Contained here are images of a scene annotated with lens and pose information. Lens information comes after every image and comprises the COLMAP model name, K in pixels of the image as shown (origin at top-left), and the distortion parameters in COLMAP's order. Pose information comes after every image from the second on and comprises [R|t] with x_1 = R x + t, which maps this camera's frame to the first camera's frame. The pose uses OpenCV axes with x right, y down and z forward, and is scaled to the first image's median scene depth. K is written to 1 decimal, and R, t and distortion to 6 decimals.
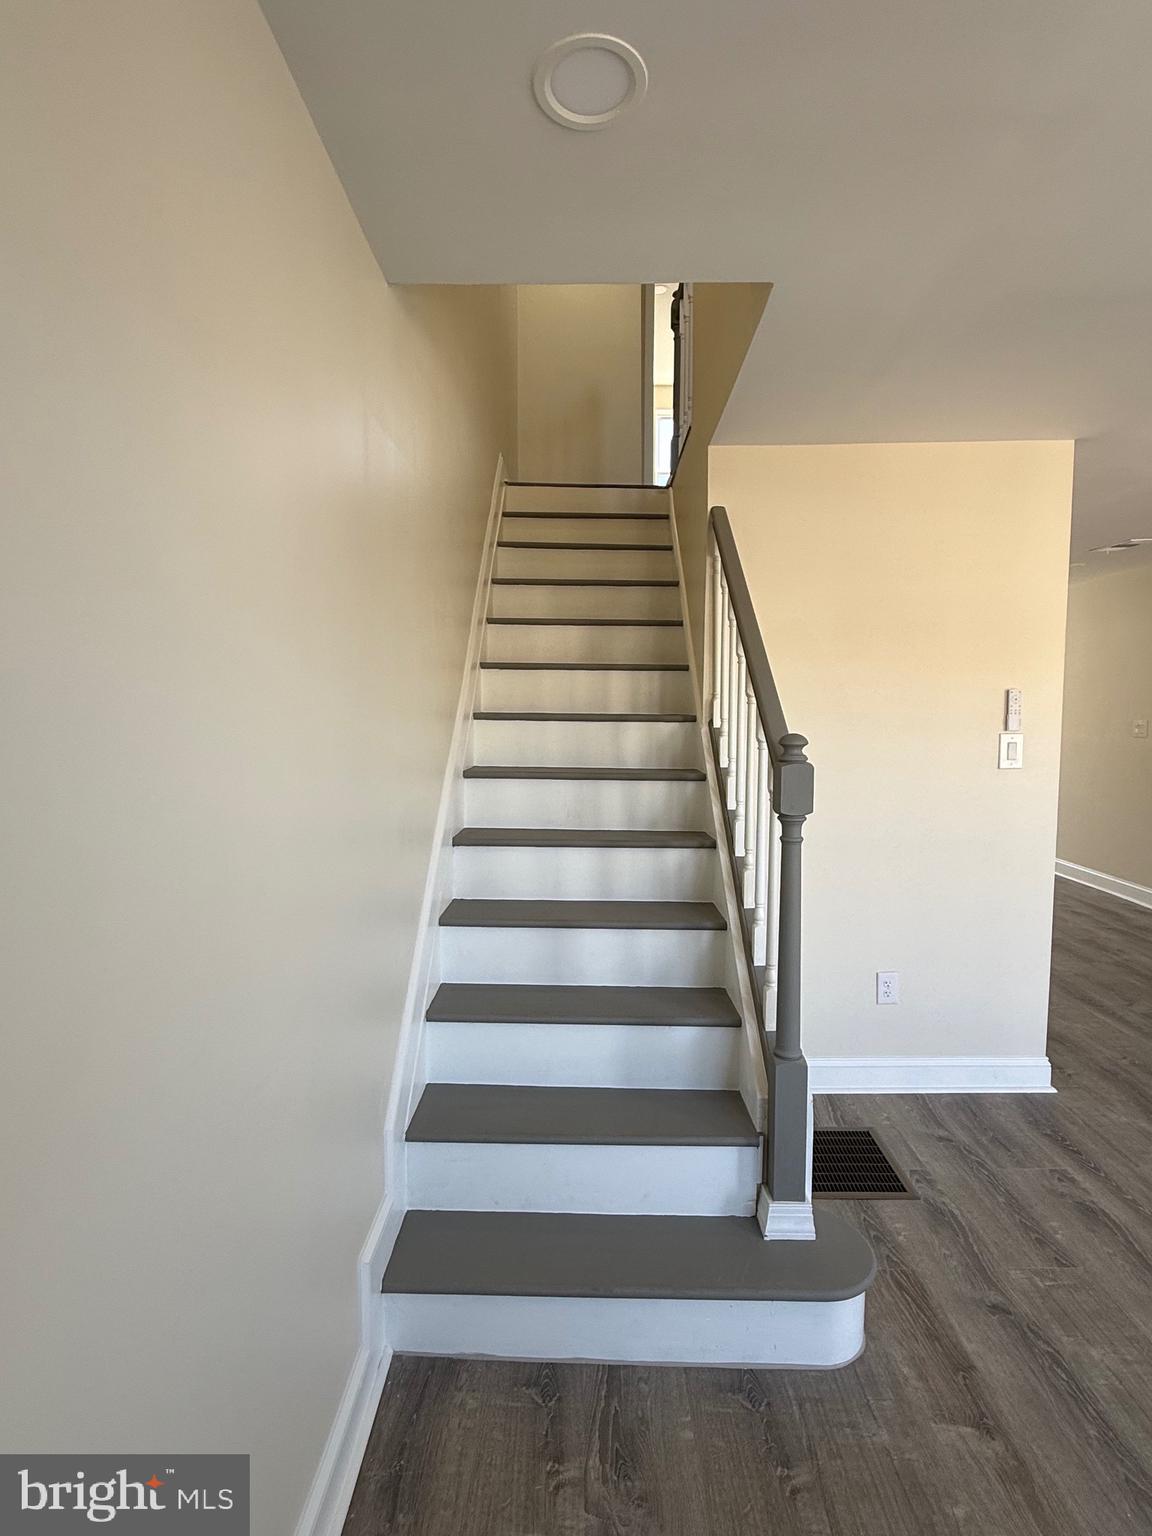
lens RADIAL K [[764.2, 0, 574.5], [0, 764.2, 755.3], [0, 0, 1]] dist [0.005727, -0.003622]
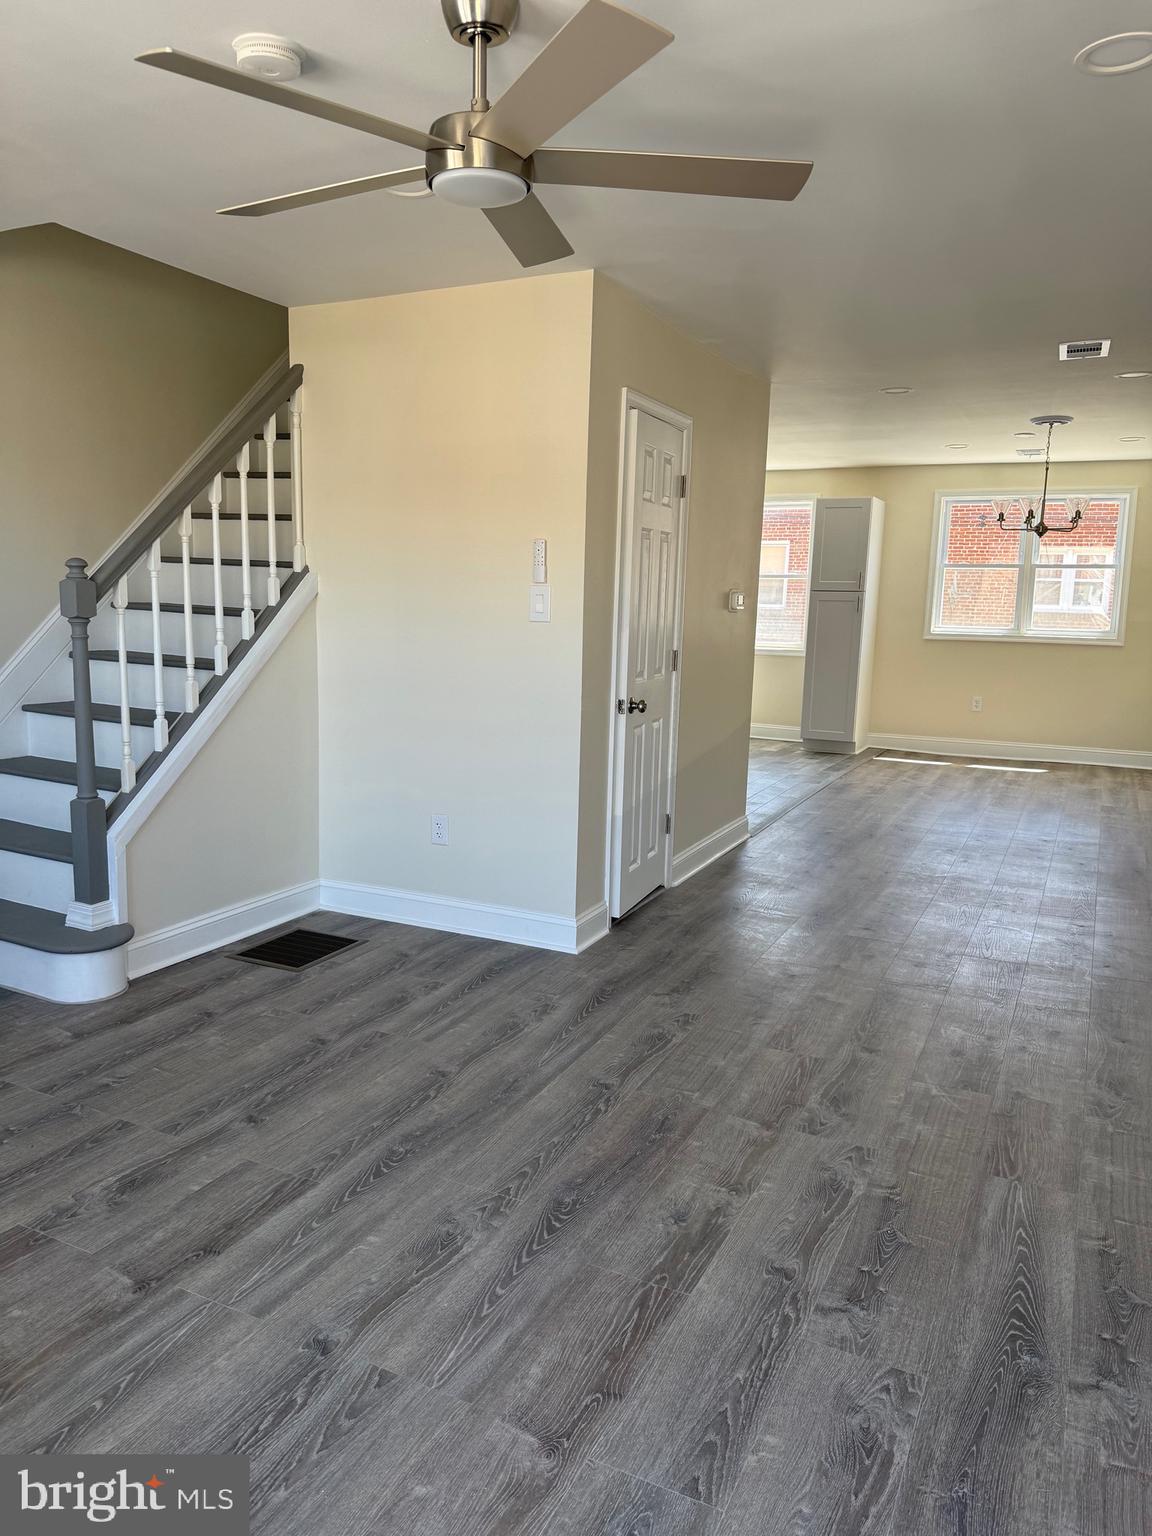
lens RADIAL K [[1072.4, 0, 585.5], [0, 1072.4, 761.9], [0, 0, 1]] dist [0.045240, -0.049068]
pose [[0.900118, 0.087760, -0.426714, 1.553068], [-0.047642, 0.993454, 0.103822, 0.070983], [0.433032, -0.073123, 0.898408, -0.268856]]
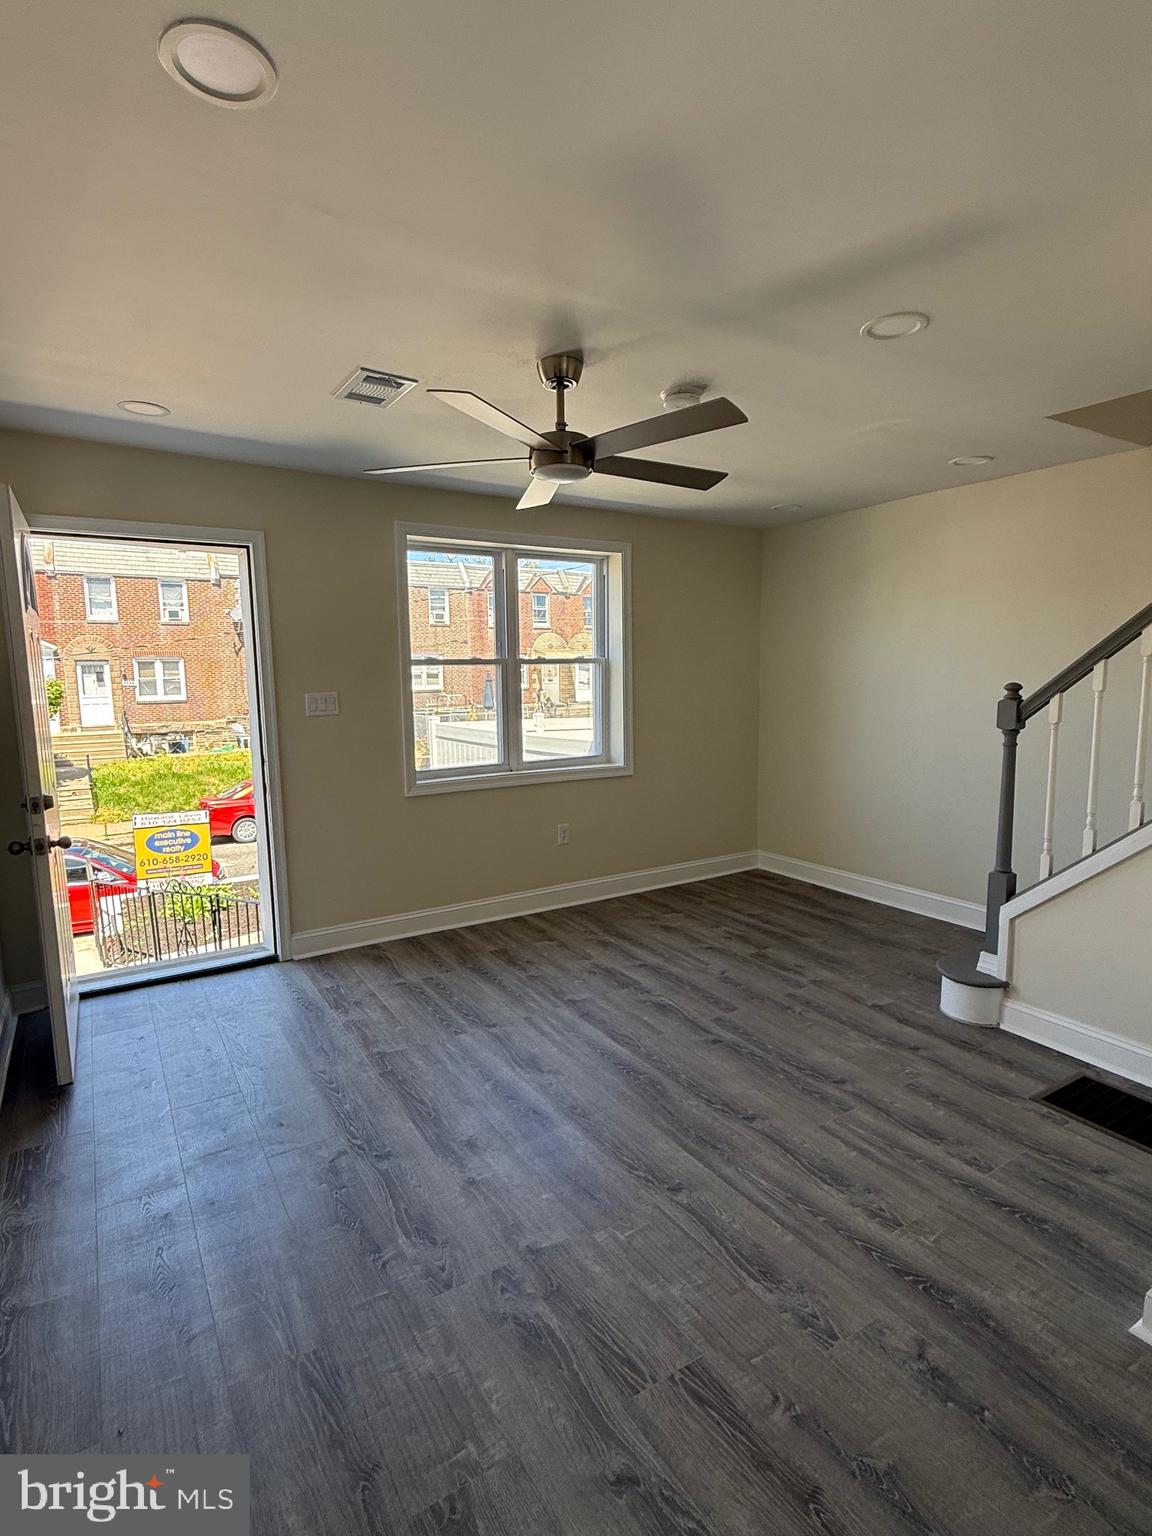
lens RADIAL K [[764.2, 0, 561.6], [0, 764.2, 769.8], [0, 0, 1]] dist [0.005727, -0.003622]
pose [[-0.847289, 0.079580, -0.525137, 1.639672], [-0.019525, 0.983376, 0.180526, -0.098872], [0.530773, 0.163211, -0.831650, 1.534012]]
